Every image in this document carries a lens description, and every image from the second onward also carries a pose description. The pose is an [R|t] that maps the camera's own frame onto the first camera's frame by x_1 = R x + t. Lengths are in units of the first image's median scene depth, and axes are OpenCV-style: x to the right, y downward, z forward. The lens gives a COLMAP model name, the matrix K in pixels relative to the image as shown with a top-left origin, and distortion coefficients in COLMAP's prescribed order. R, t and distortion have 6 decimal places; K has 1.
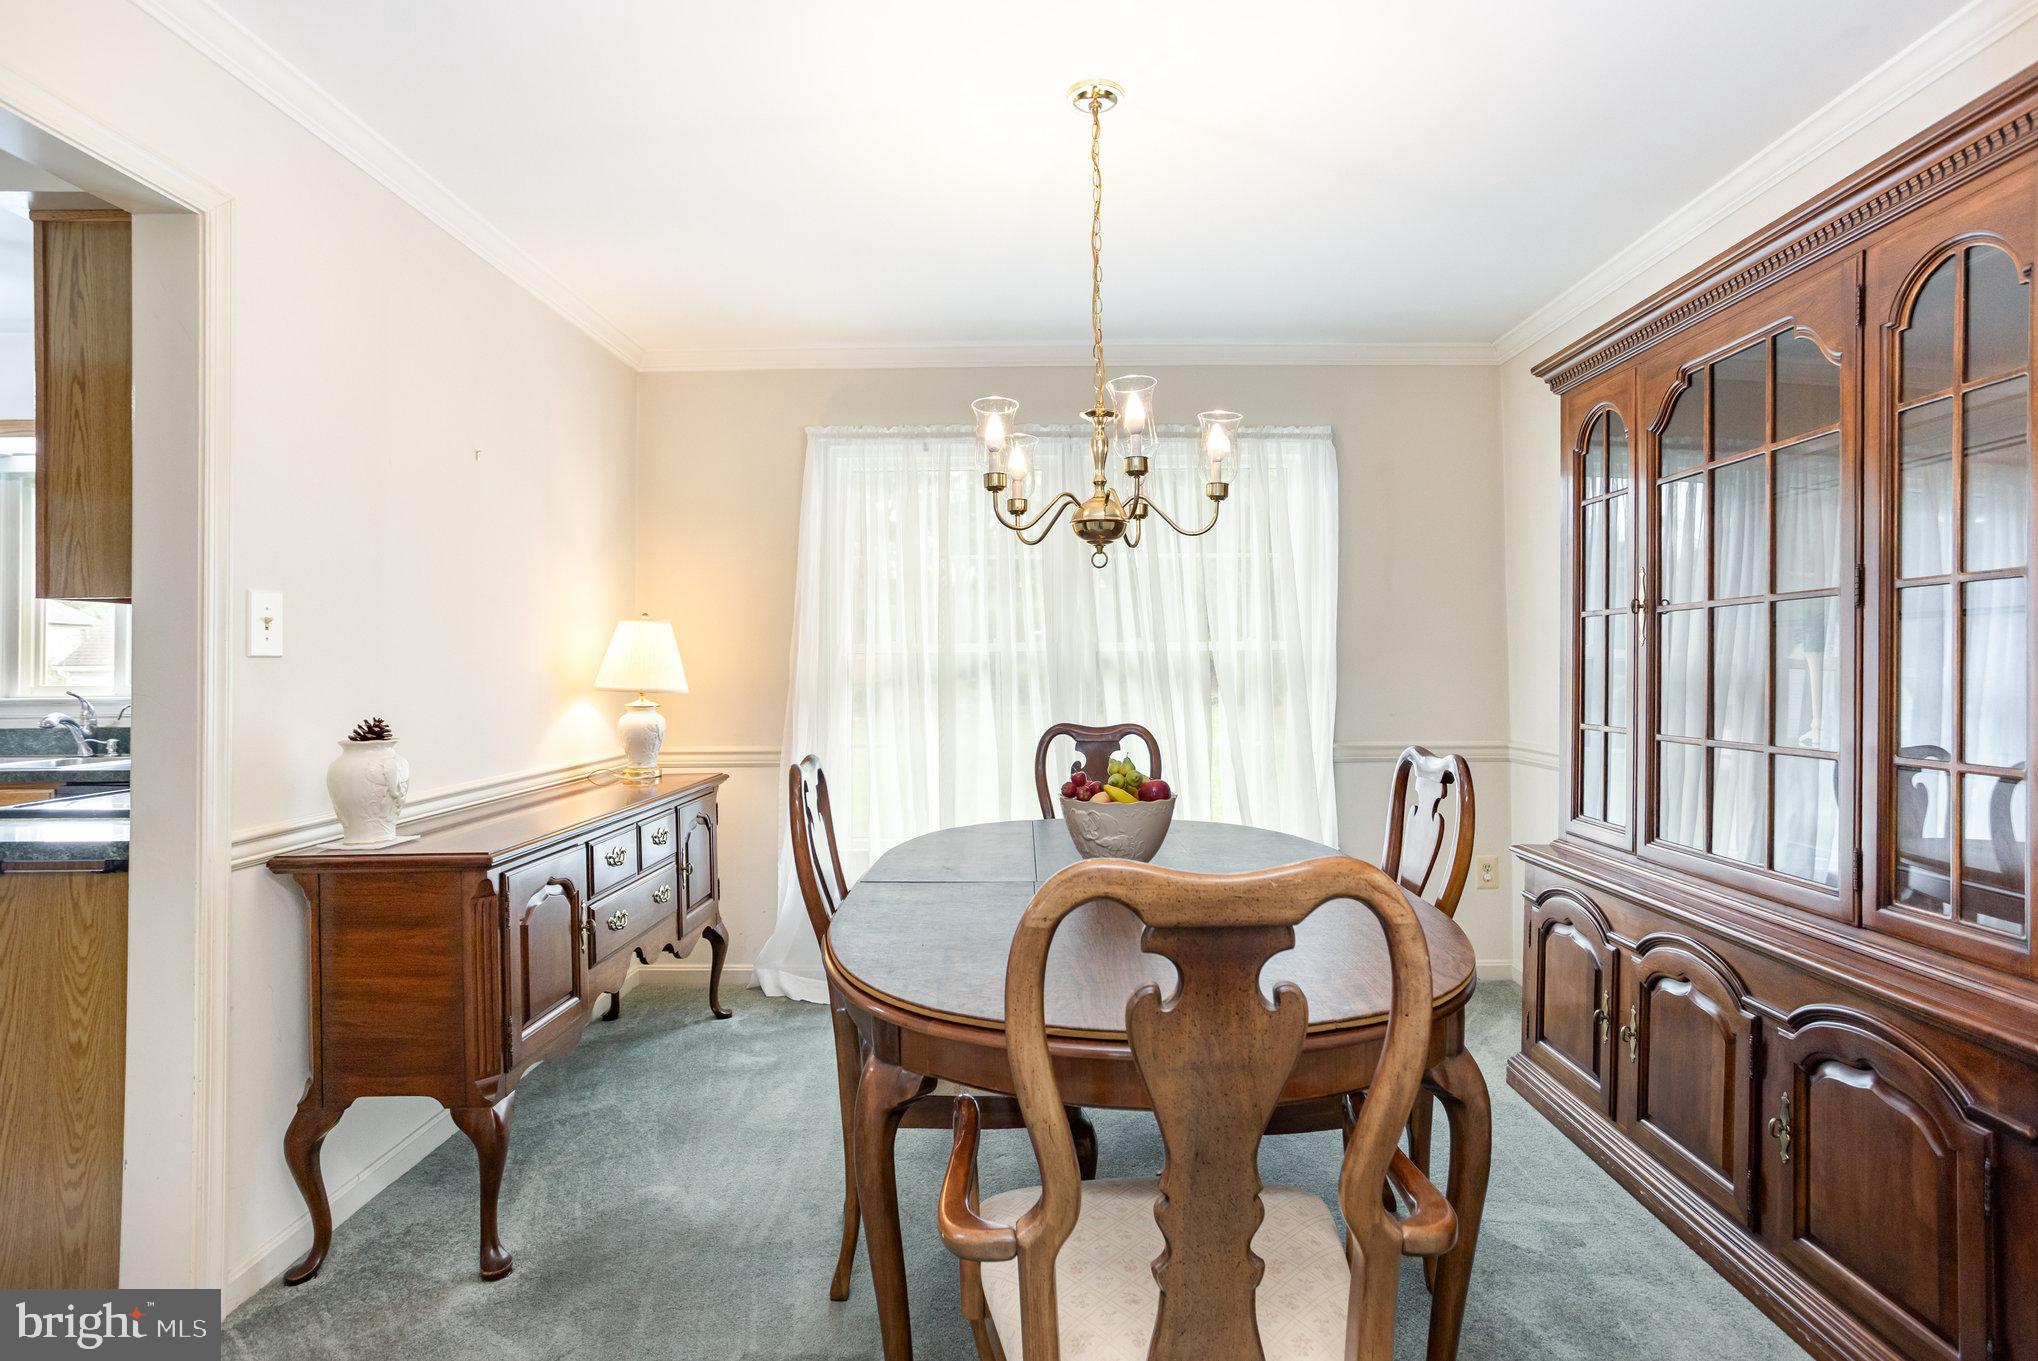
lens RADIAL K [[984.5, 0, 1016.7], [0, 984.5, 673.4], [0, 0, 1]] dist [-0.039523, 0.023430]
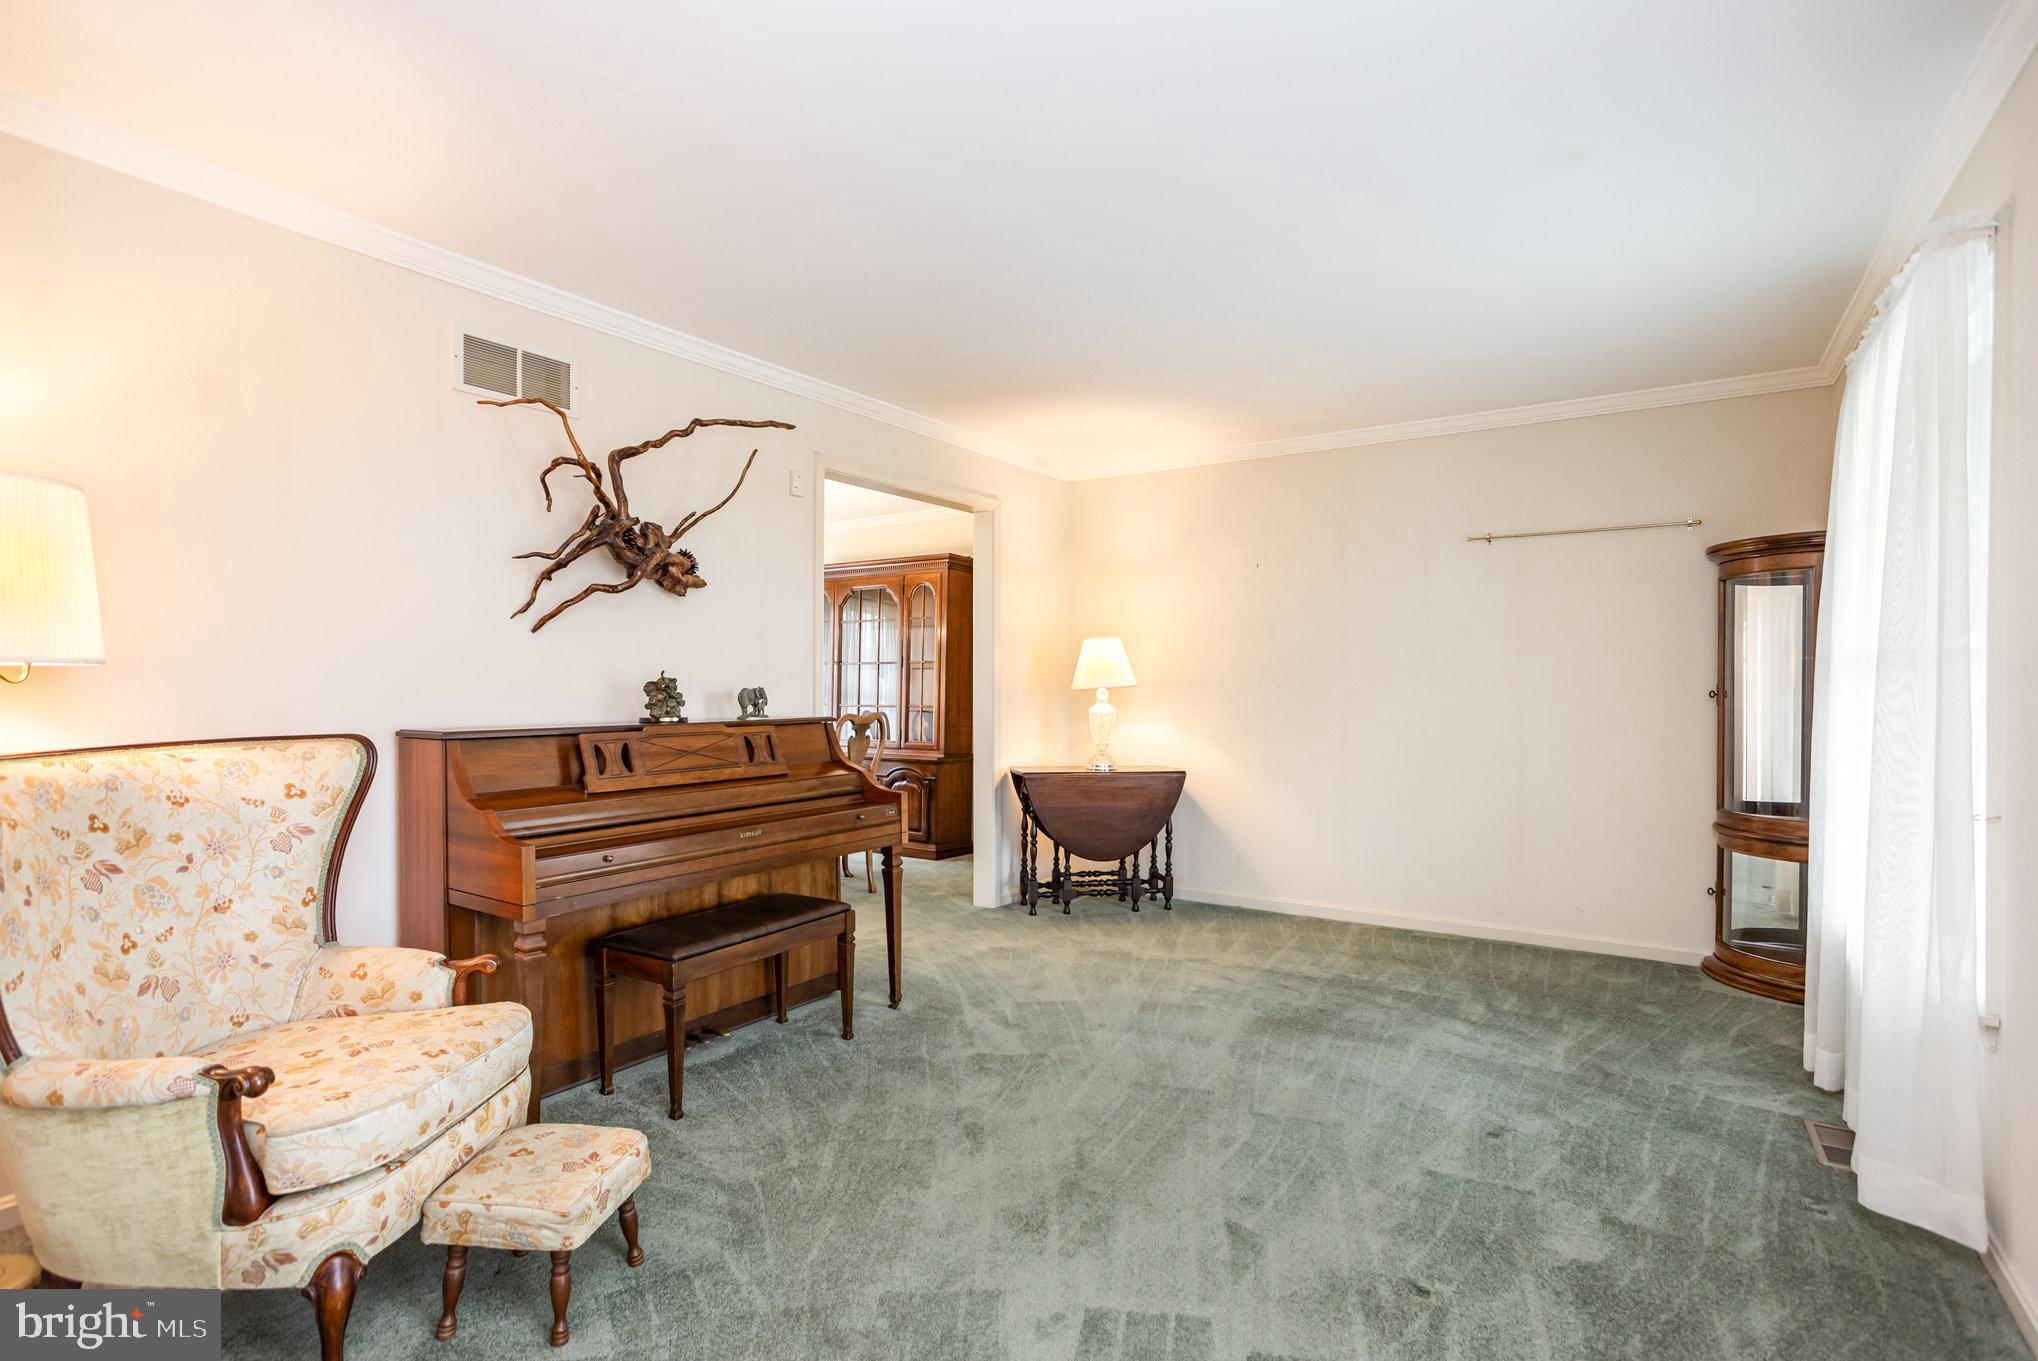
lens RADIAL K [[984.5, 0, 1029.5], [0, 984.5, 692.2], [0, 0, 1]] dist [-0.039523, 0.023430]
pose [[0.537937, -0.000229, 0.842985, -1.399784], [-0.001631, 0.999998, 0.001312, 0.018482], [-0.842983, -0.002080, 0.537936, -1.000657]]
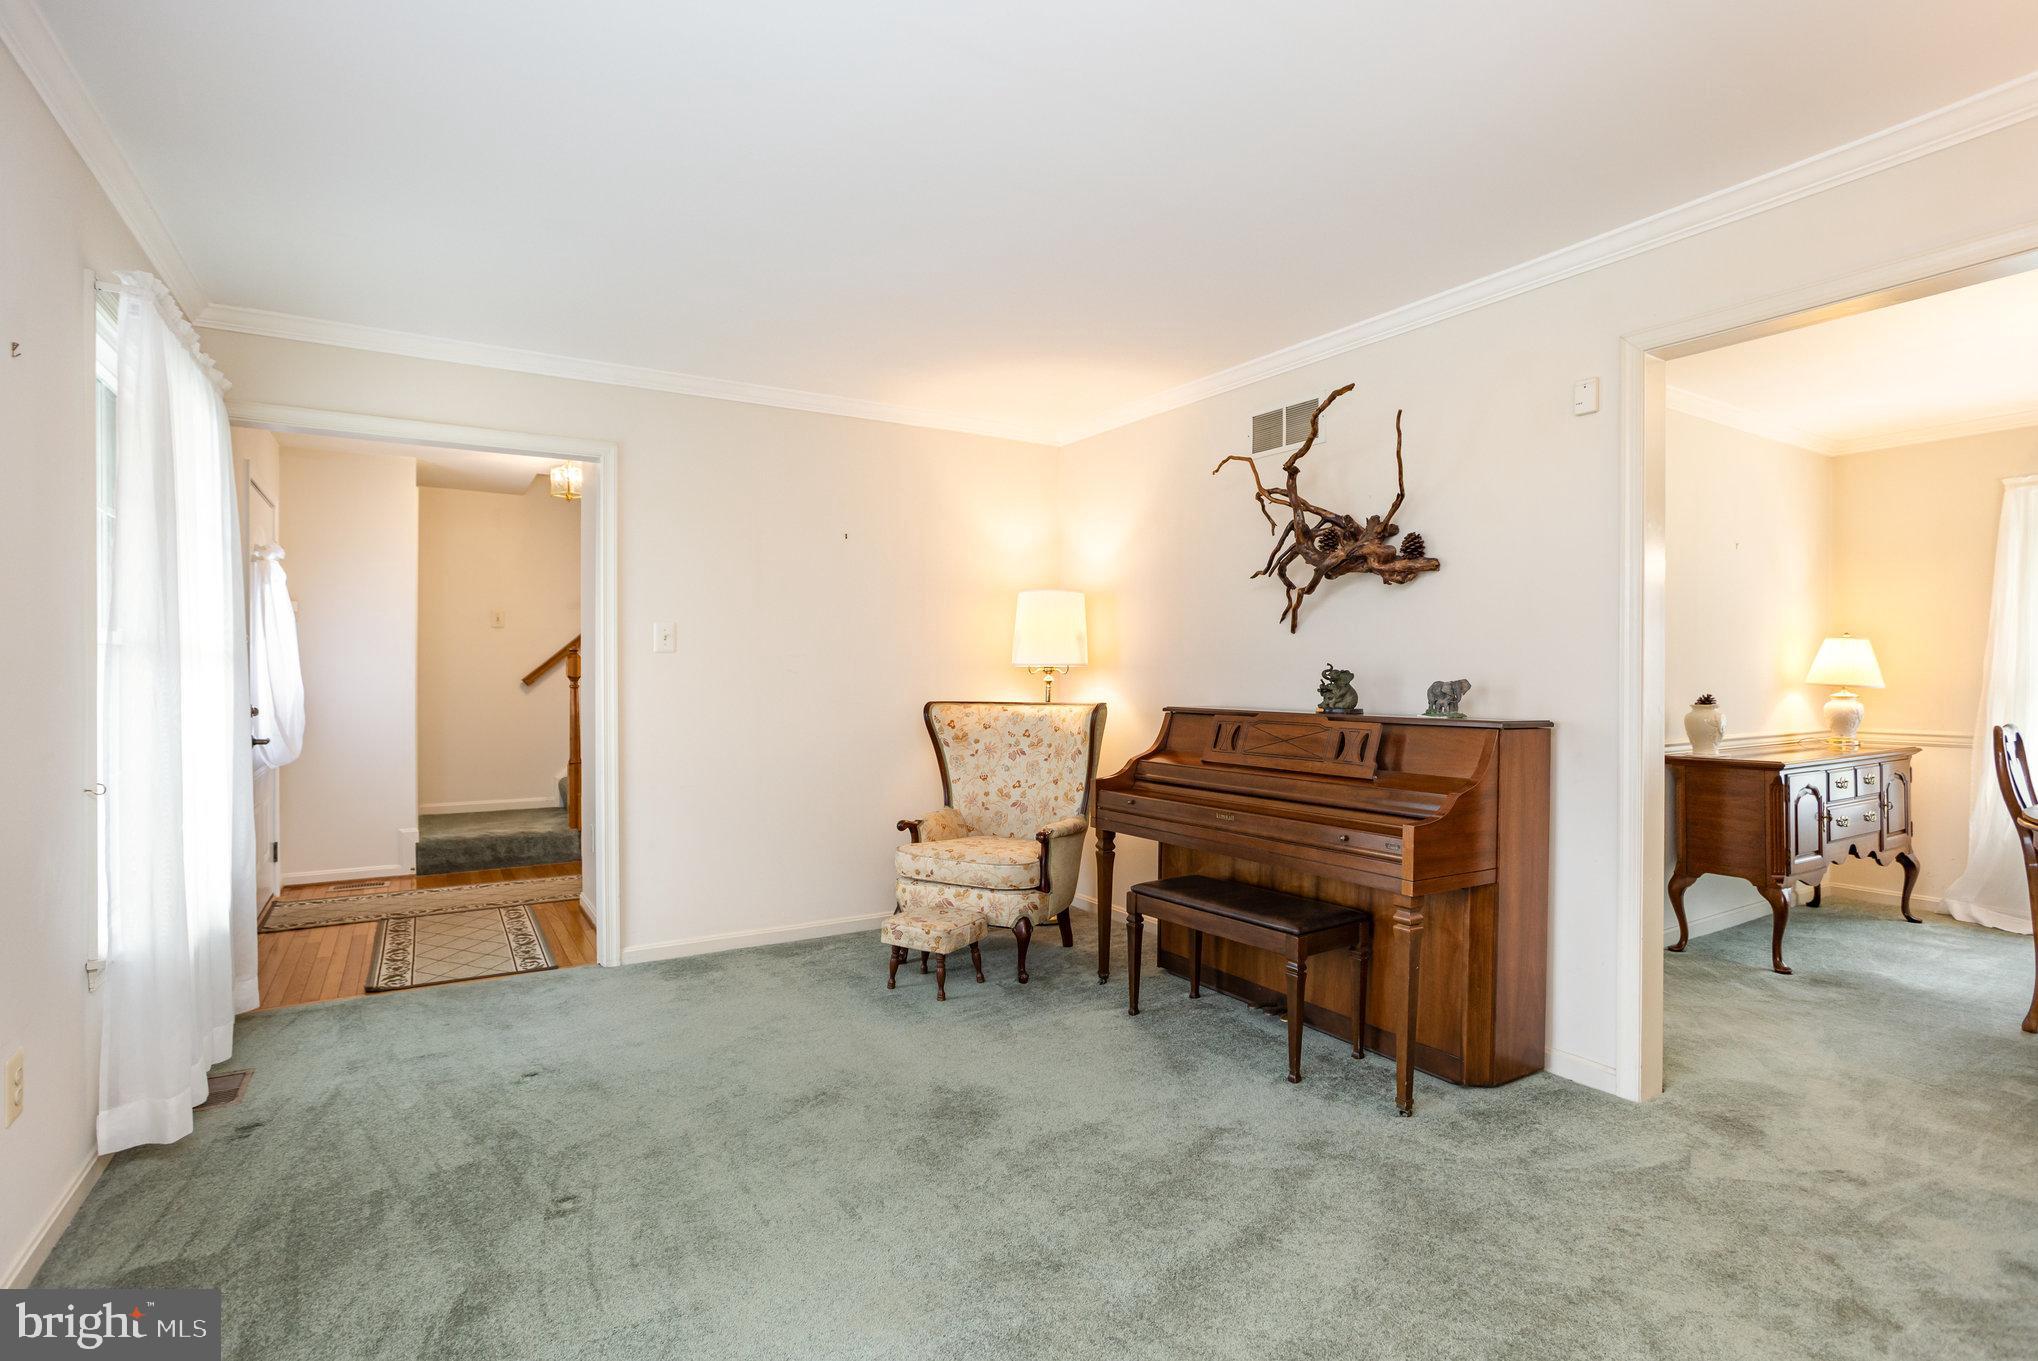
lens RADIAL K [[984.5, 0, 1010.3], [0, 984.5, 671.6], [0, 0, 1]] dist [-0.039523, 0.023430]
pose [[0.540228, 0.006674, -0.841492, 0.193918], [-0.009955, 0.999949, 0.001539, 0.007453], [0.841460, 0.007546, 0.540267, -0.992595]]
